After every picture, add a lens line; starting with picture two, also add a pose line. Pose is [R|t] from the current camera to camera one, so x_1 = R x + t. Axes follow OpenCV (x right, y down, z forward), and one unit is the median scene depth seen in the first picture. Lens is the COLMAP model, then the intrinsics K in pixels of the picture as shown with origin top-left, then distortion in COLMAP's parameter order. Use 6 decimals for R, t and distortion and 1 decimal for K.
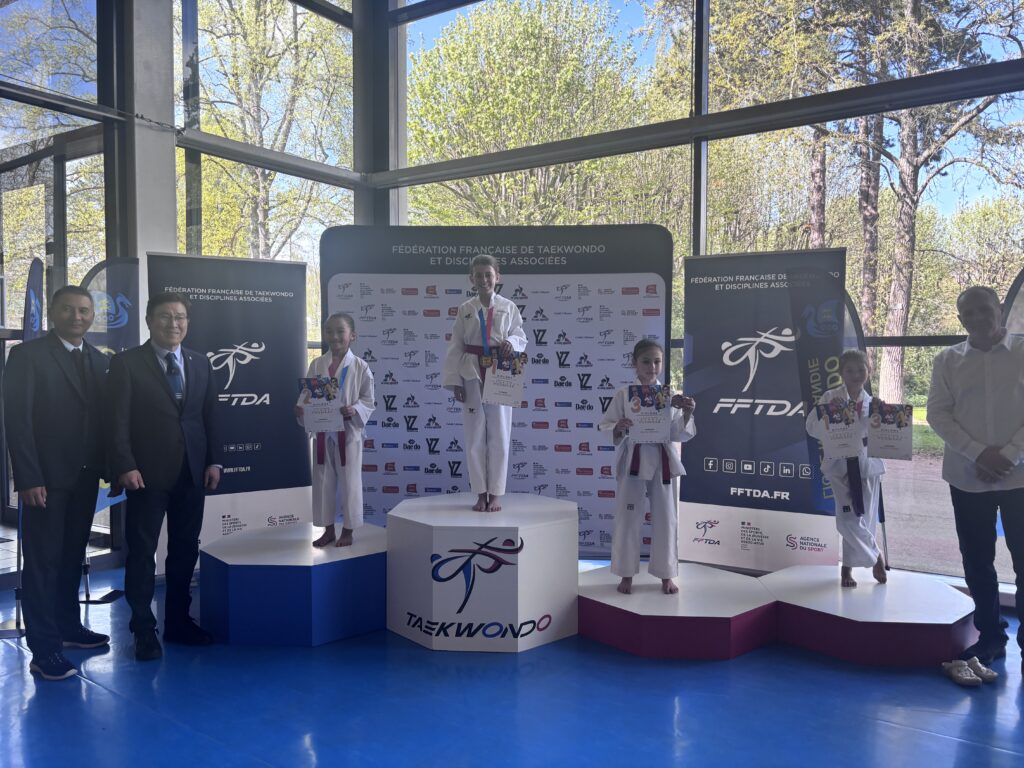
lens RADIAL K [[766.6, 0, 513.9], [0, 766.6, 385.6], [0, 0, 1]] dist [0.022073, -0.028494]
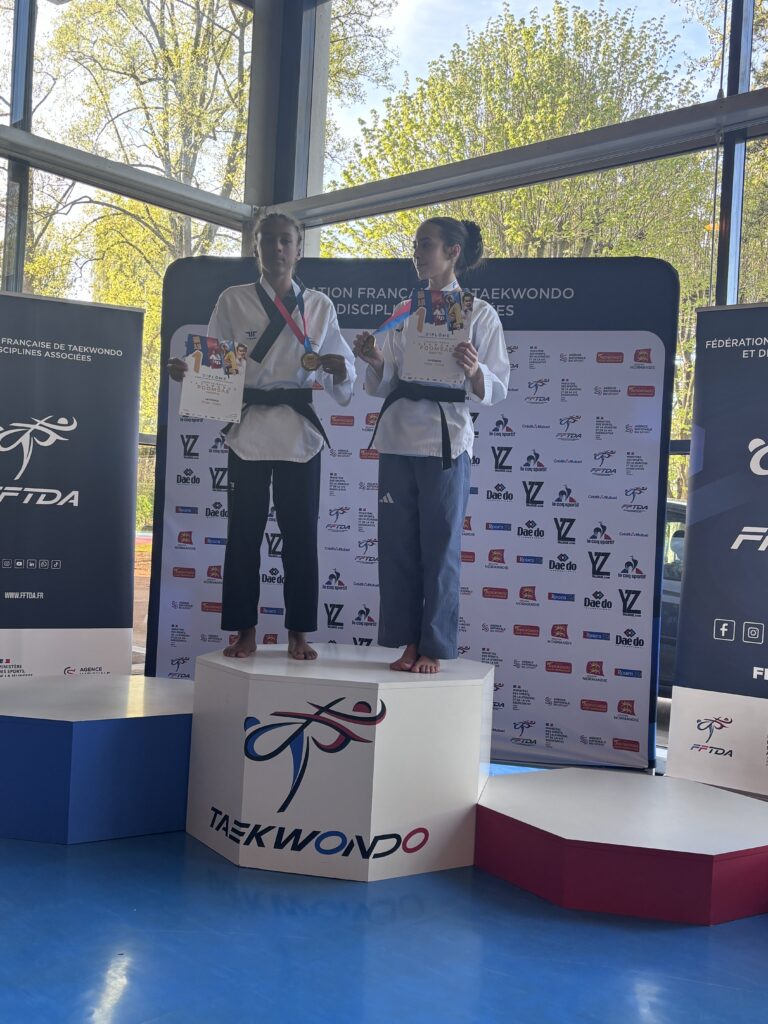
lens RADIAL K [[1039.7, 0, 382.2], [0, 1039.7, 516.8], [0, 0, 1]] dist [0.019293, 0.000000]
pose [[0.989886, 0.047095, -0.133818, 0.088299], [-0.052793, 0.997830, -0.039357, 0.059595], [0.131674, 0.046024, 0.990224, 0.101280]]
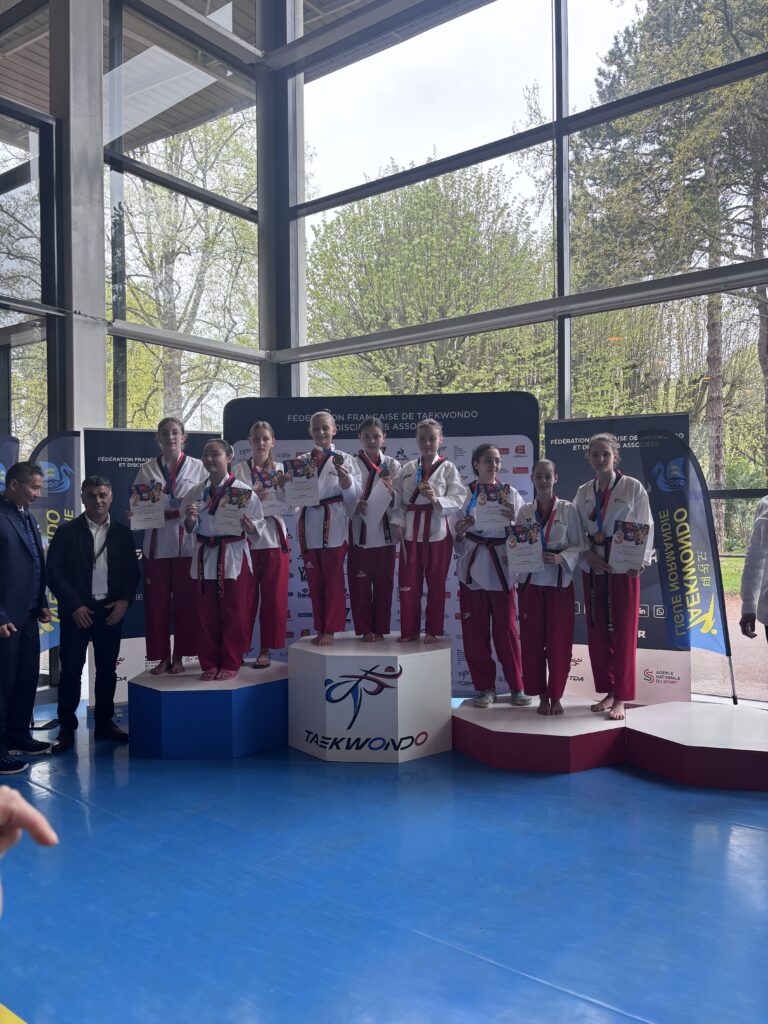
lens RADIAL K [[766.6, 0, 385.9], [0, 766.6, 515.3], [0, 0, 1]] dist [0.022073, -0.028494]
pose [[0.998882, -0.014417, -0.045031, 0.033100], [0.012863, 0.999318, -0.034607, 0.006087], [0.045499, 0.033989, 0.998386, -0.142877]]
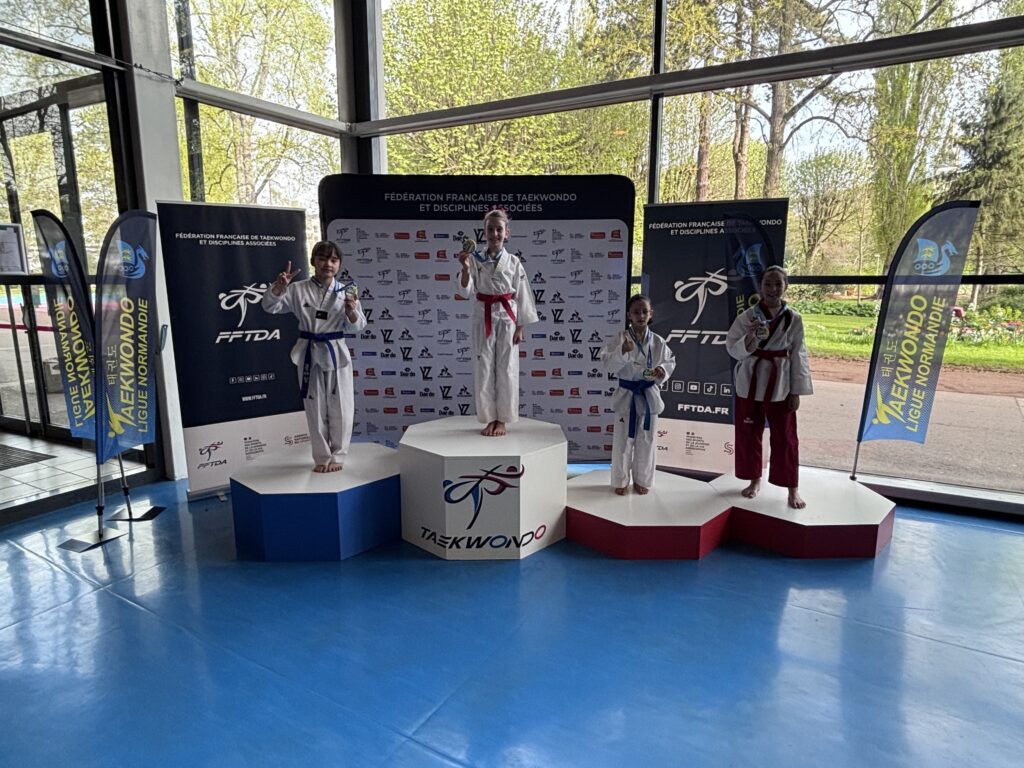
lens RADIAL K [[593.4, 0, 502.6], [0, 593.4, 382.5], [0, 0, 1]] dist [0.007112, -0.020780]
pose [[0.996739, -0.019416, 0.078318, -0.065188], [0.007972, 0.989566, 0.143857, -0.036985], [-0.080294, -0.142764, 0.986495, 0.111327]]
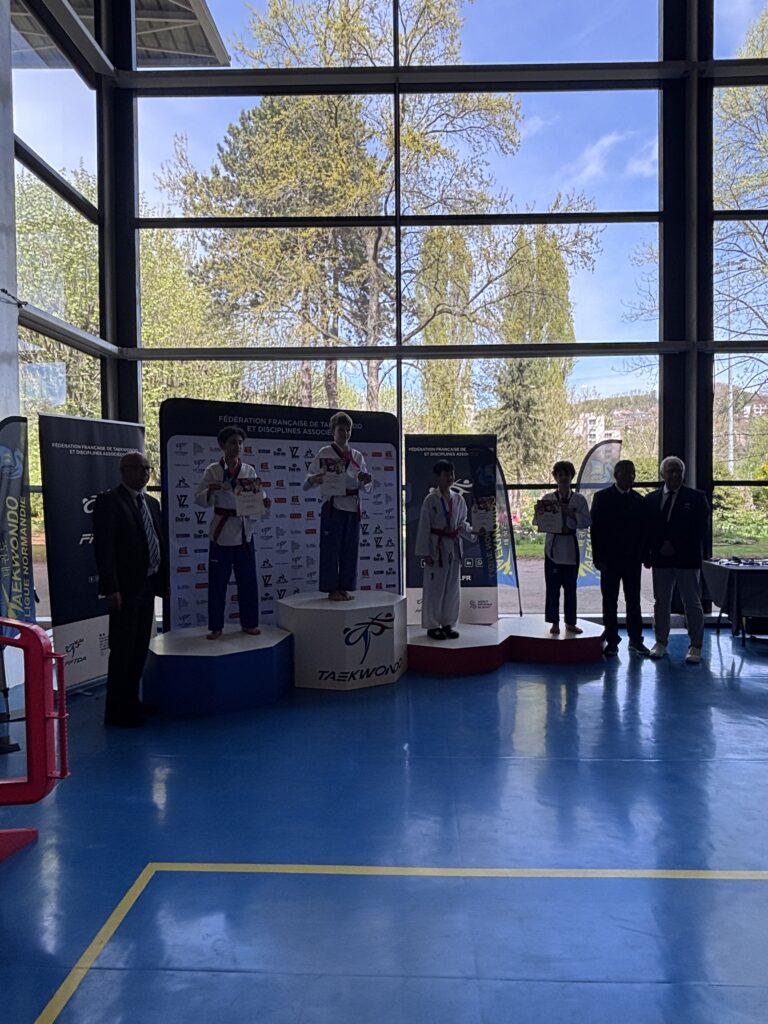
lens RADIAL K [[626.6, 0, 405.1], [0, 626.6, 517.5], [0, 0, 1]] dist [-0.023552, 0.000678]
pose [[0.832619, -0.030377, 0.553013, -0.521157], [0.029029, 0.999516, 0.011198, -0.010127], [-0.553085, 0.006729, 0.833098, -0.085099]]
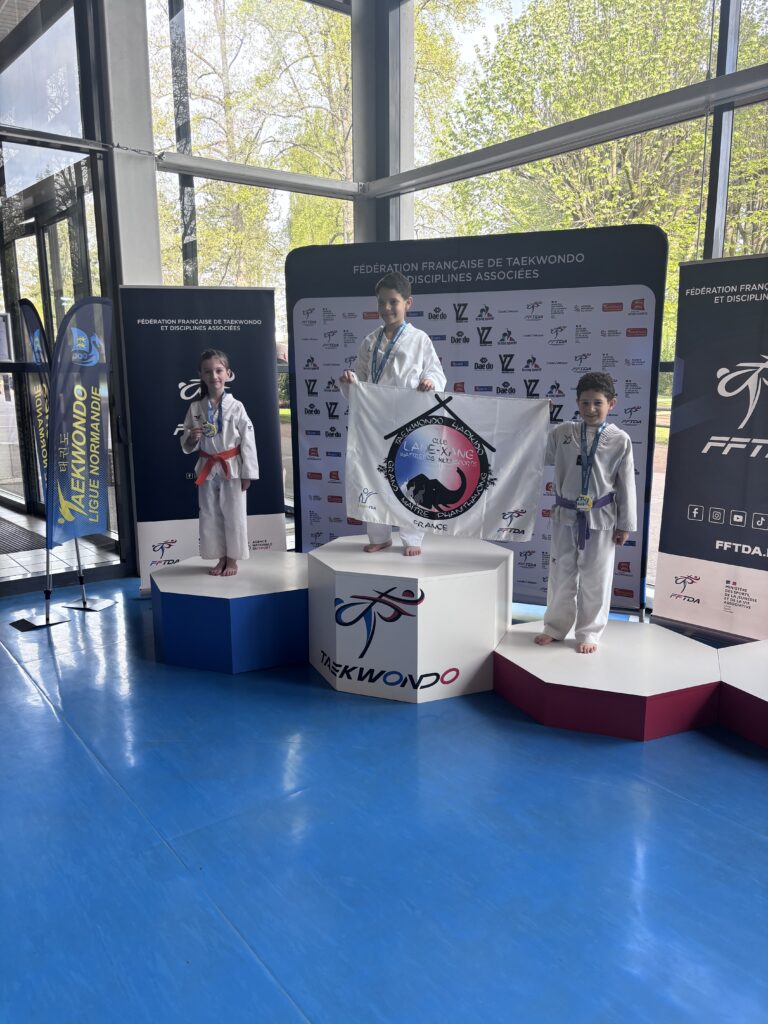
lens RADIAL K [[766.6, 0, 385.0], [0, 766.6, 518.0], [0, 0, 1]] dist [0.022073, -0.028494]
pose [[0.954843, 0.048937, -0.293053, 0.179566], [-0.000993, 0.986862, 0.161563, -0.031219], [0.297109, -0.153977, 0.942347, 0.079885]]
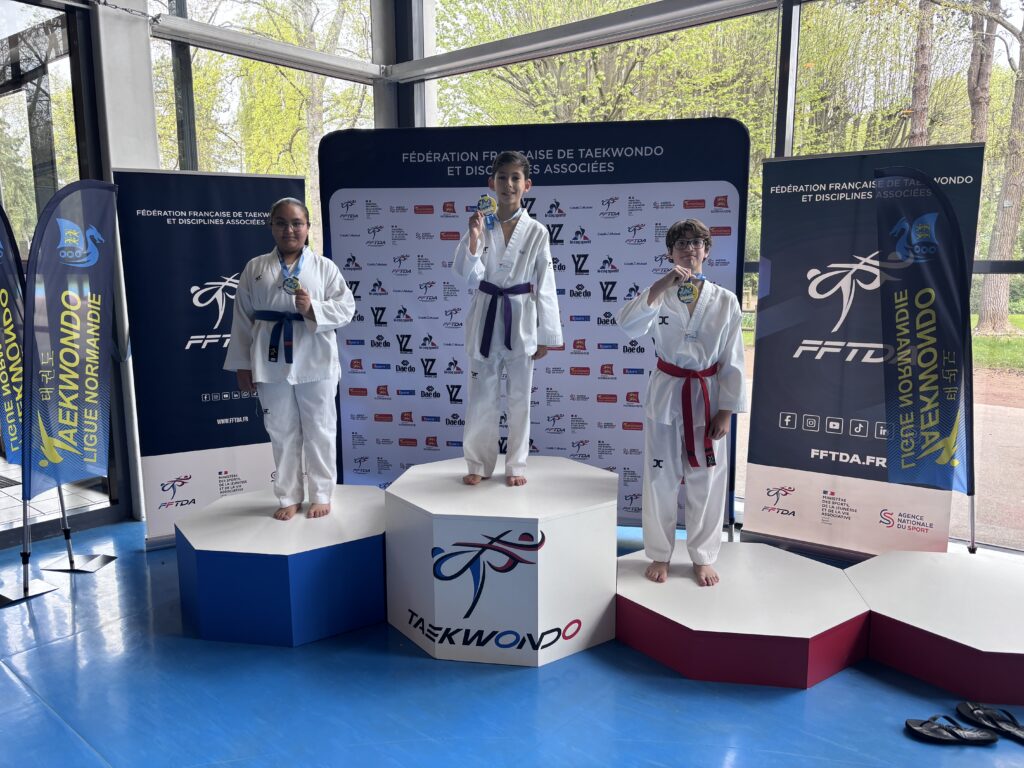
lens RADIAL K [[766.6, 0, 509.1], [0, 766.6, 385.3], [0, 0, 1]] dist [0.022073, -0.028494]
pose [[0.995708, 0.005461, -0.092393, 0.036253], [0.006124, 0.992182, 0.124650, -0.039105], [0.092351, -0.124680, 0.987890, 0.169213]]
